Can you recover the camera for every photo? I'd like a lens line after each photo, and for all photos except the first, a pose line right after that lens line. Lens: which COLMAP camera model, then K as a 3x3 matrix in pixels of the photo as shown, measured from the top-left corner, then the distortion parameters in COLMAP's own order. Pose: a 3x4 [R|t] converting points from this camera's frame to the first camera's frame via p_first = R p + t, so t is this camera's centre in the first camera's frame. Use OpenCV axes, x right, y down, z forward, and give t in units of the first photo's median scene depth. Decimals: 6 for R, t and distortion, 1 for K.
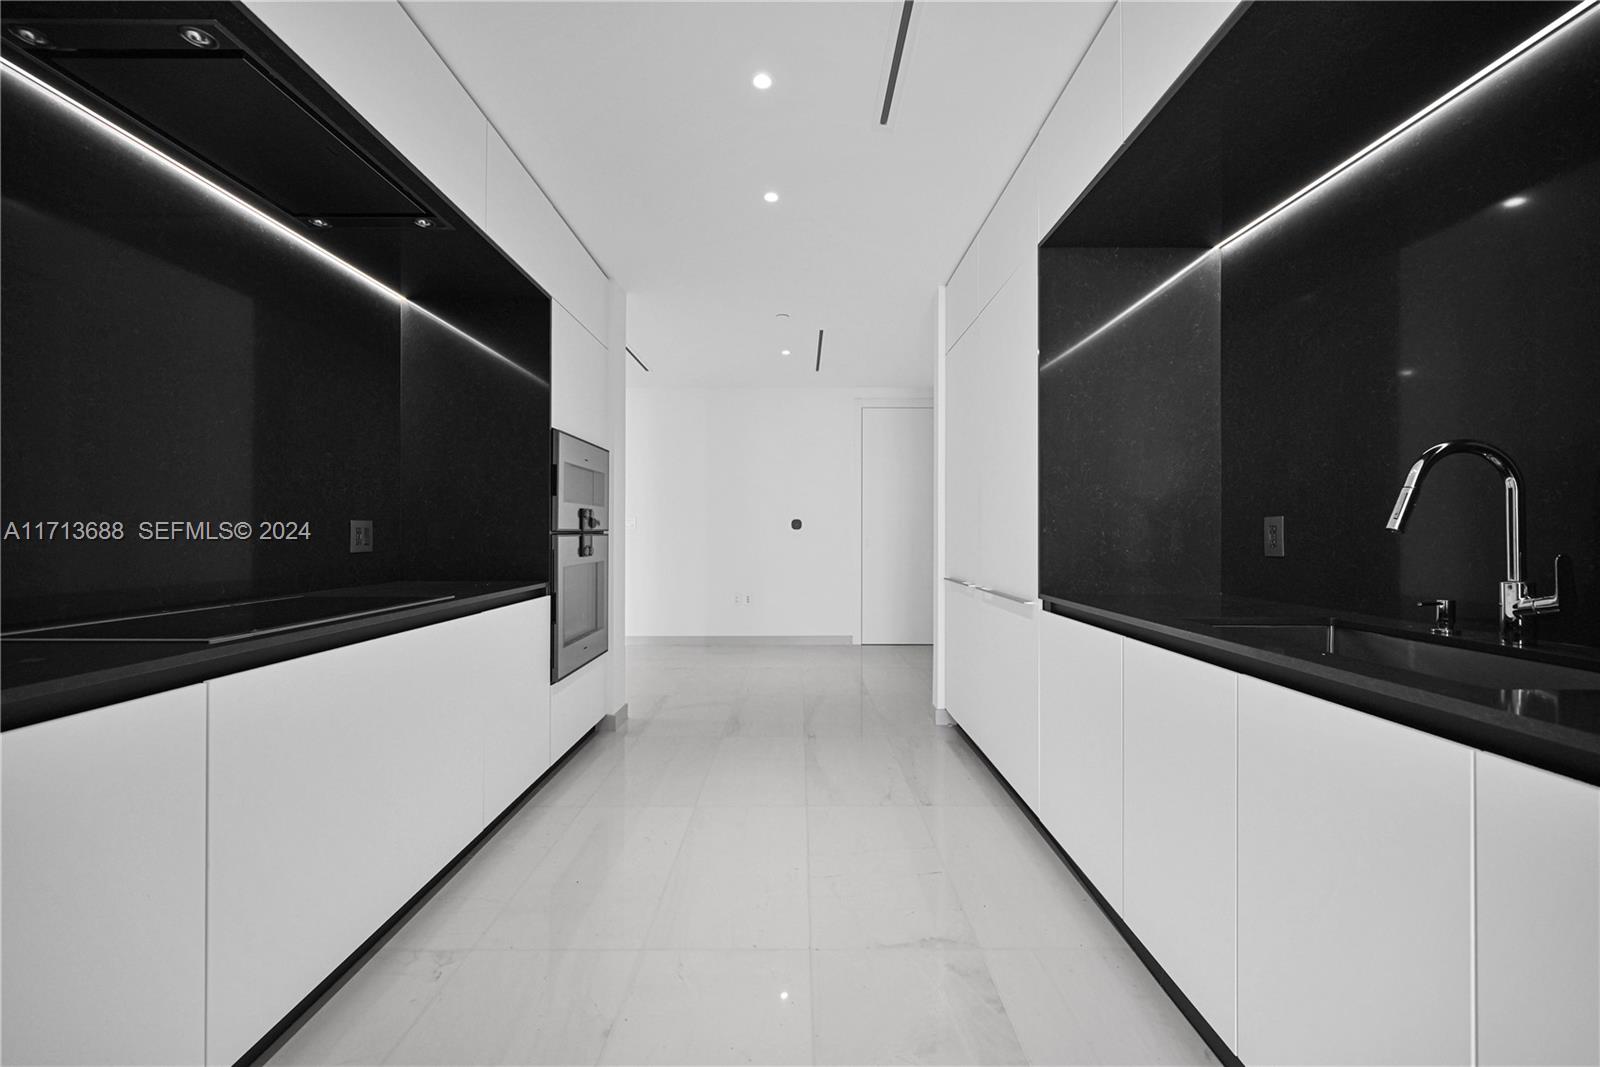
lens RADIAL K [[654.0, 0, 804.4], [0, 654.0, 533.8], [0, 0, 1]] dist [0.002745, 0.001626]
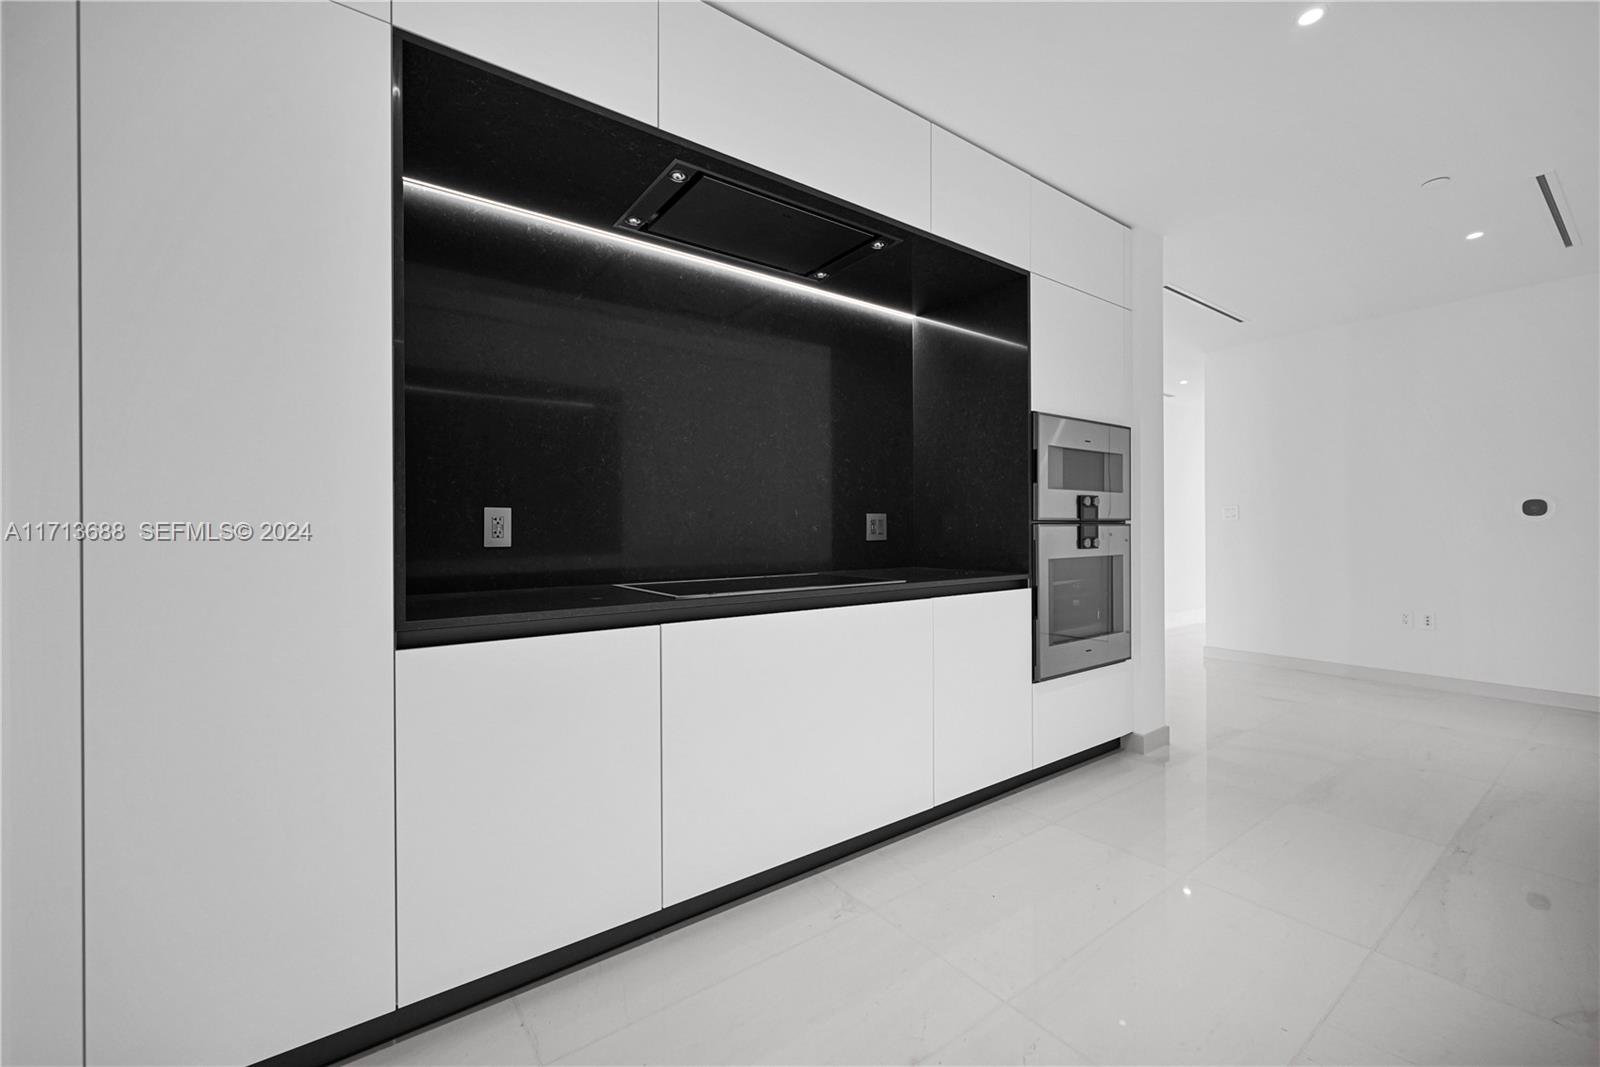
lens RADIAL K [[654.0, 0, 803.2], [0, 654.0, 530.1], [0, 0, 1]] dist [0.002745, 0.001626]
pose [[0.588211, -0.004711, -0.808694, 0.182140], [0.005698, 0.999982, -0.001680, 0.009738], [0.808688, -0.003620, 0.588227, 0.176858]]
